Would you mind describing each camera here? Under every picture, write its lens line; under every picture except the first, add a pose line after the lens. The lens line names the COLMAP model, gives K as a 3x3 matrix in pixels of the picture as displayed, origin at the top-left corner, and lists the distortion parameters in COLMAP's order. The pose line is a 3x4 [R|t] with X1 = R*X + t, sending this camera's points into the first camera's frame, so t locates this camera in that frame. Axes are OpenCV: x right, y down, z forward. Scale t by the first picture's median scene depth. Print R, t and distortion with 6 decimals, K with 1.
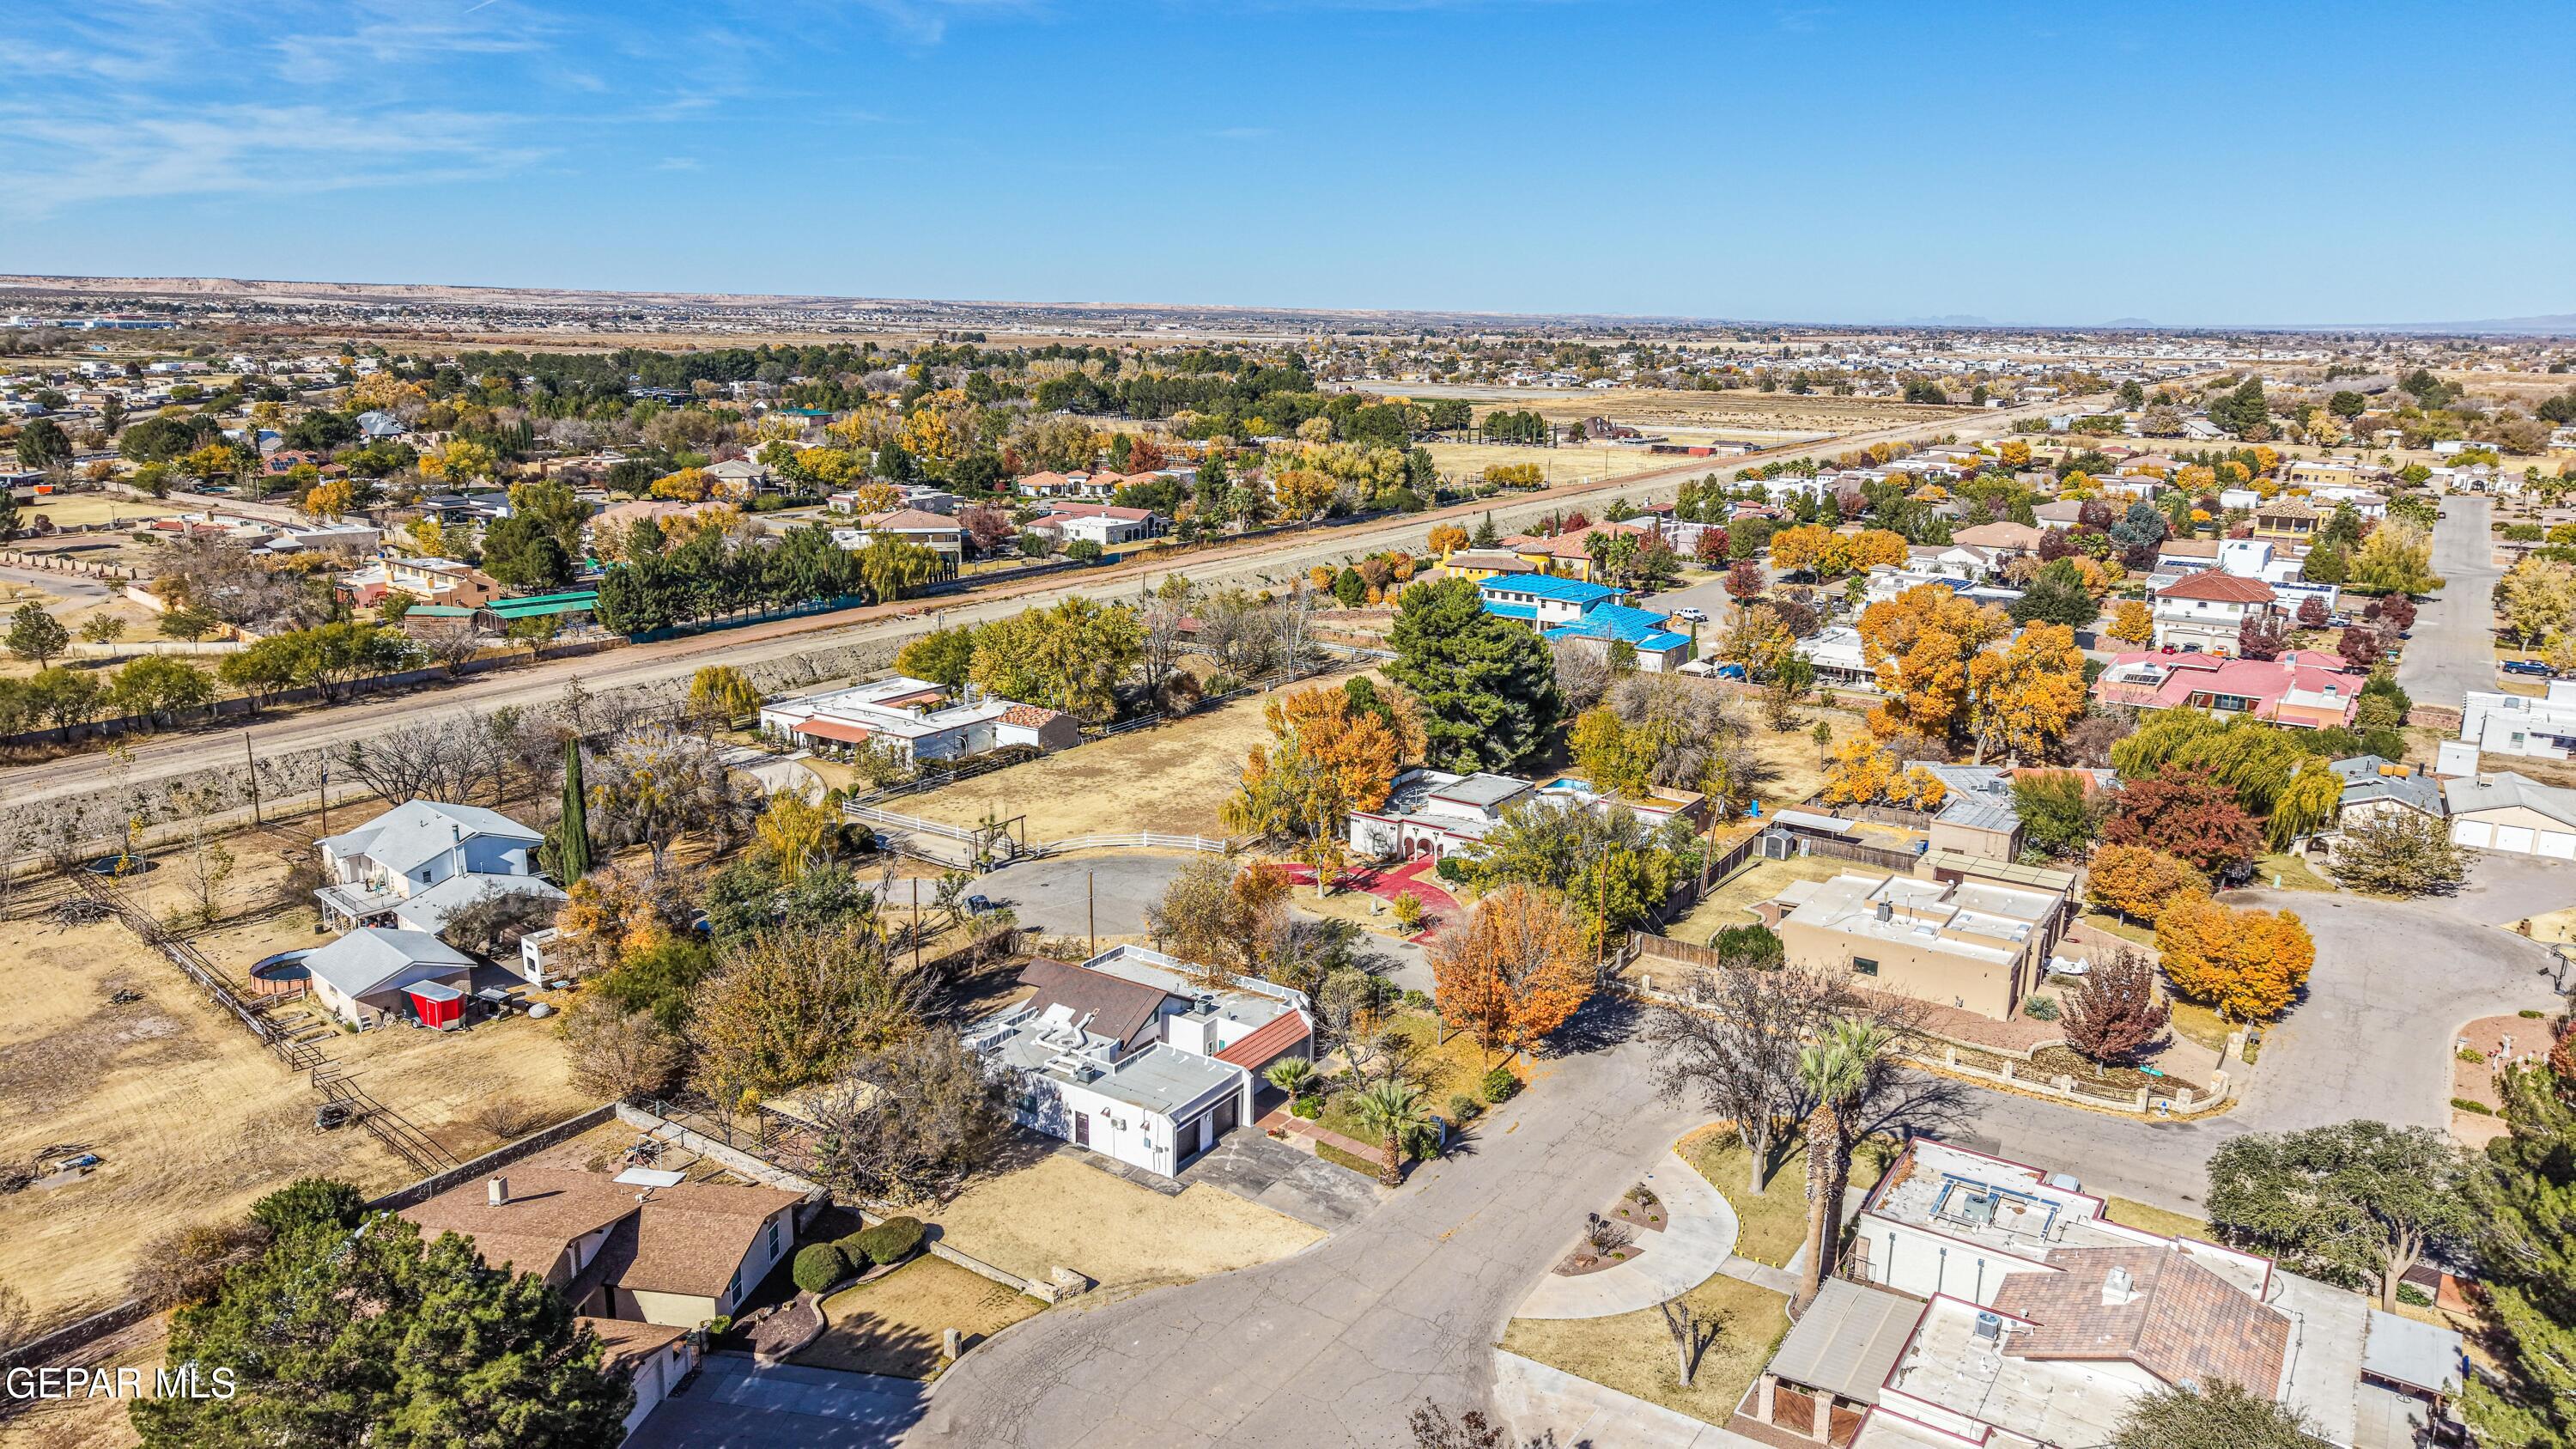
lens RADIAL K [[1706.3, 0, 1282.9], [0, 1706.3, 707.1], [0, 0, 1]] dist [0.051854, -0.065057]
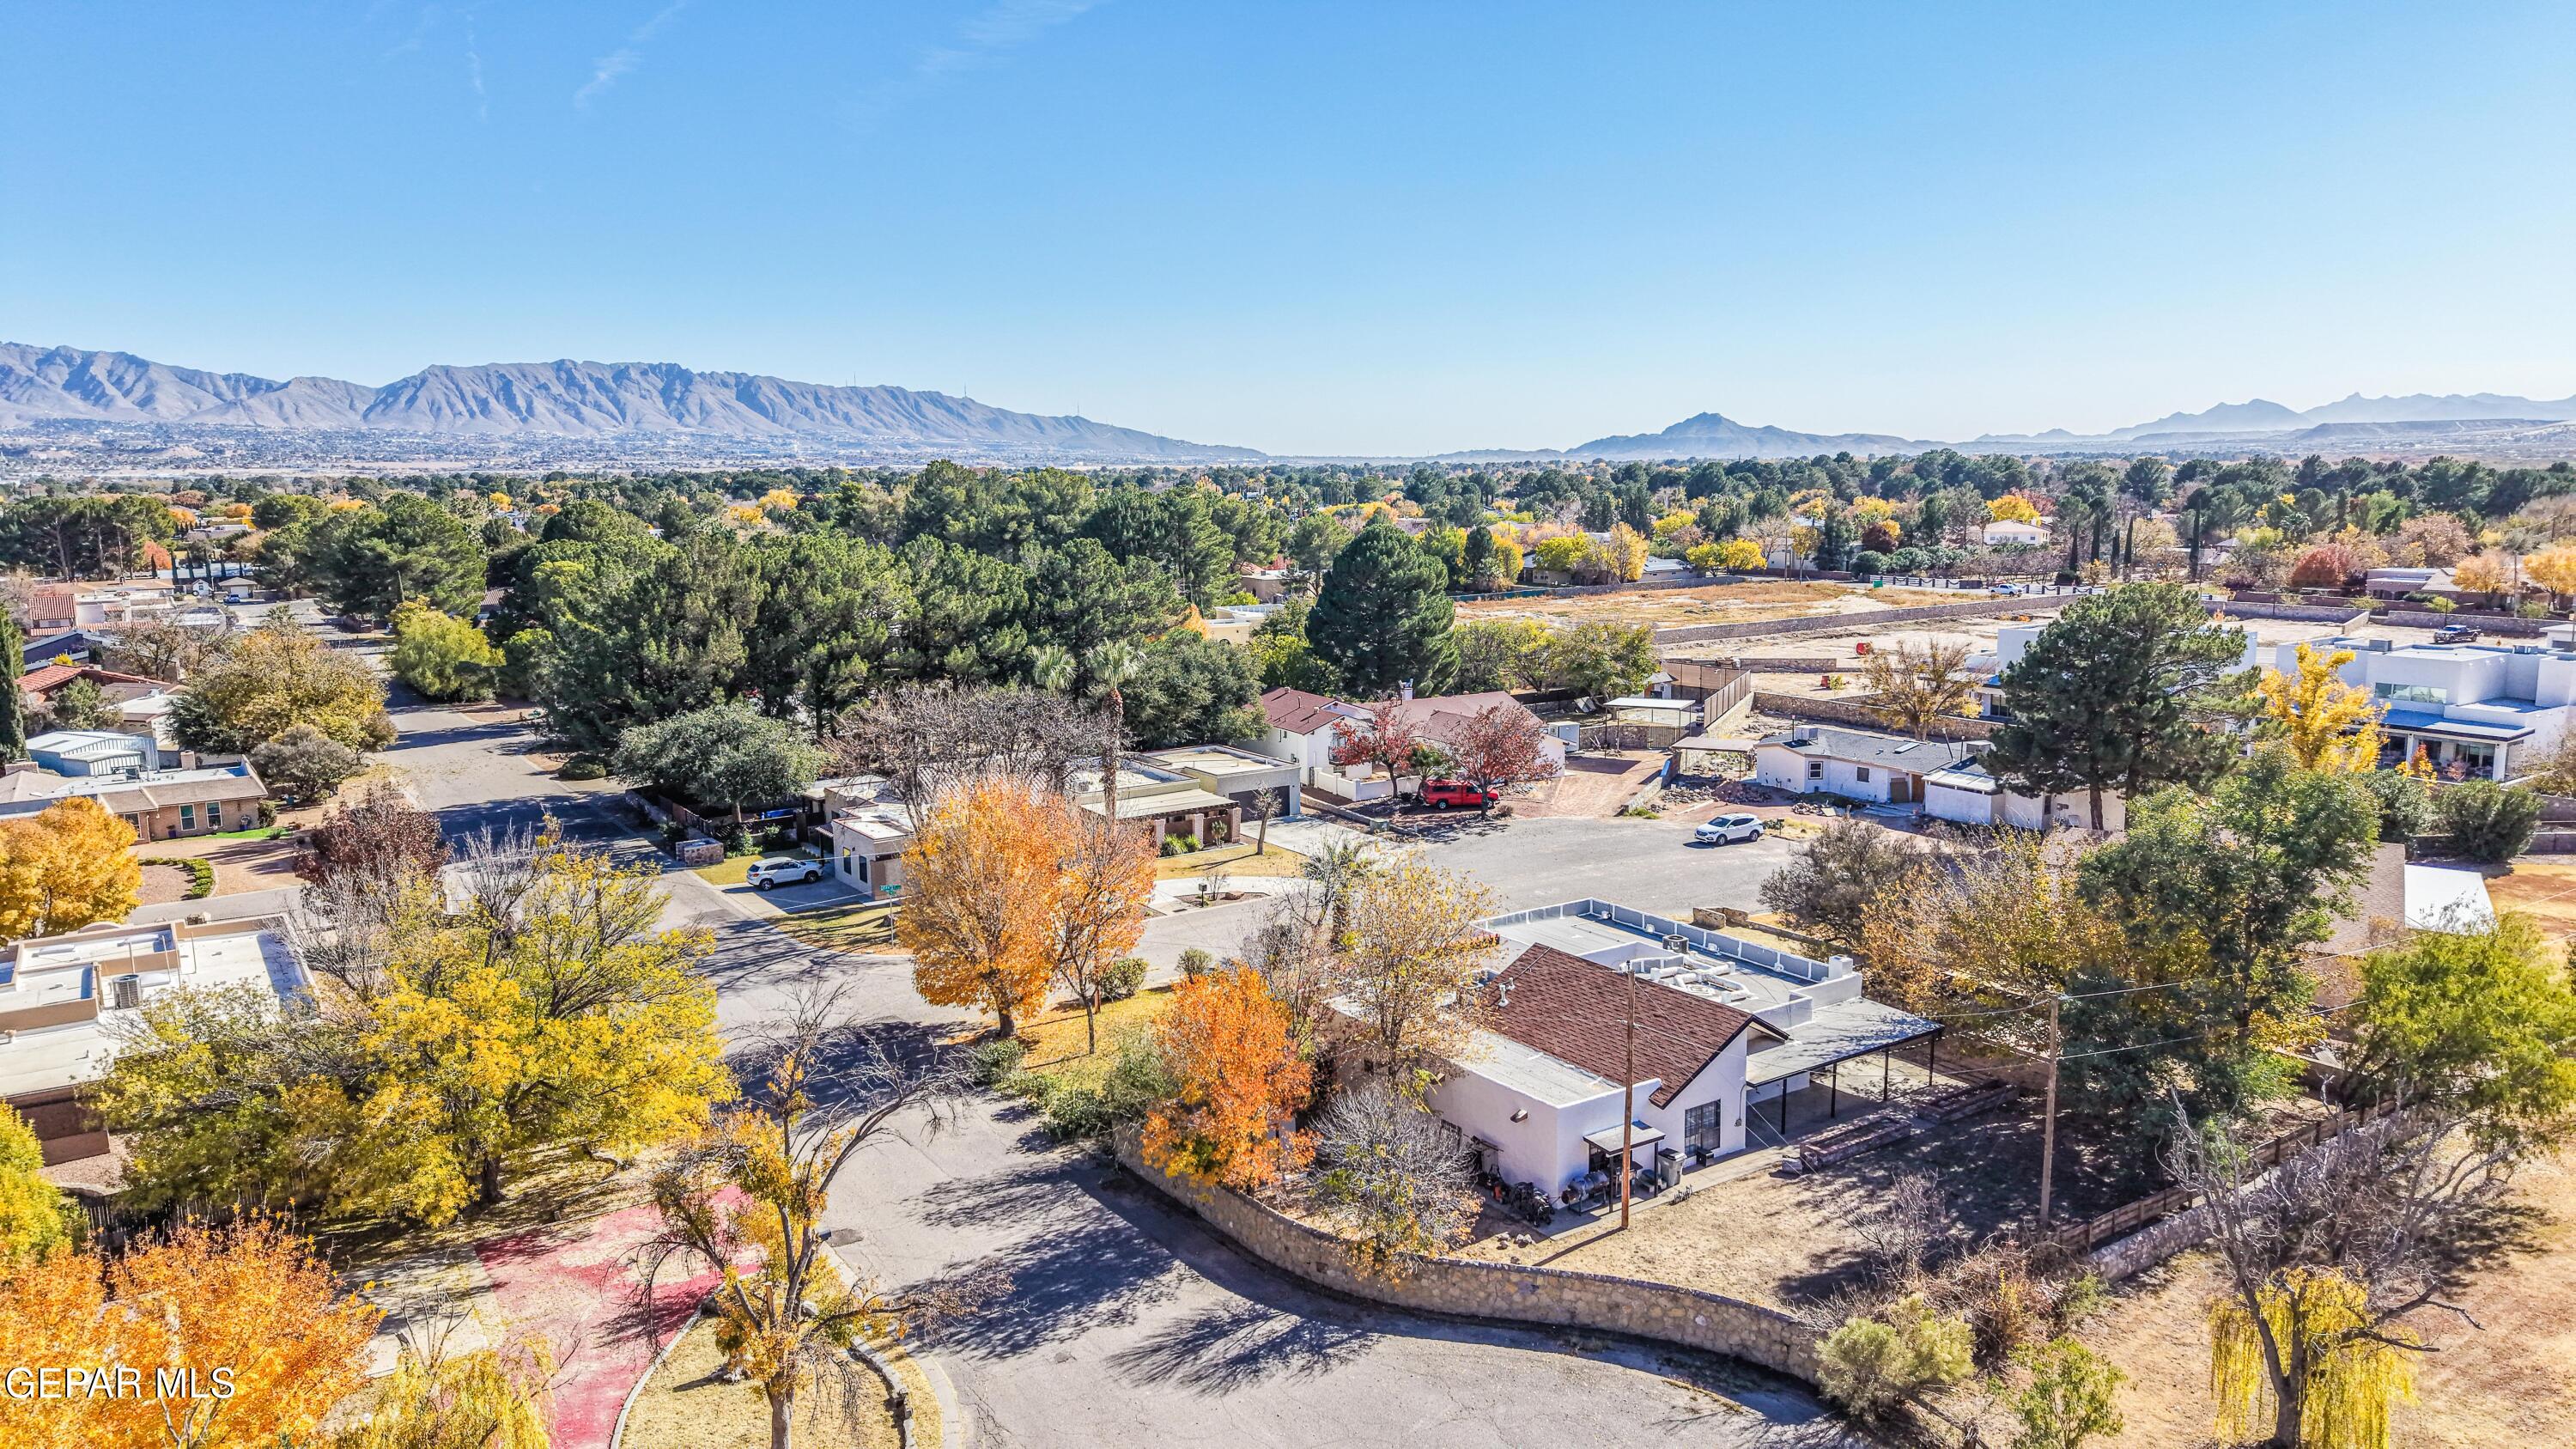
lens RADIAL K [[1706.3, 0, 1267.4], [0, 1706.3, 712.6], [0, 0, 1]] dist [0.051854, -0.065057]
pose [[-0.922583, -0.055061, 0.381850, -0.178245], [0.087256, 0.934337, 0.345545, -0.116967], [-0.375802, 0.352113, -0.857199, 1.293360]]
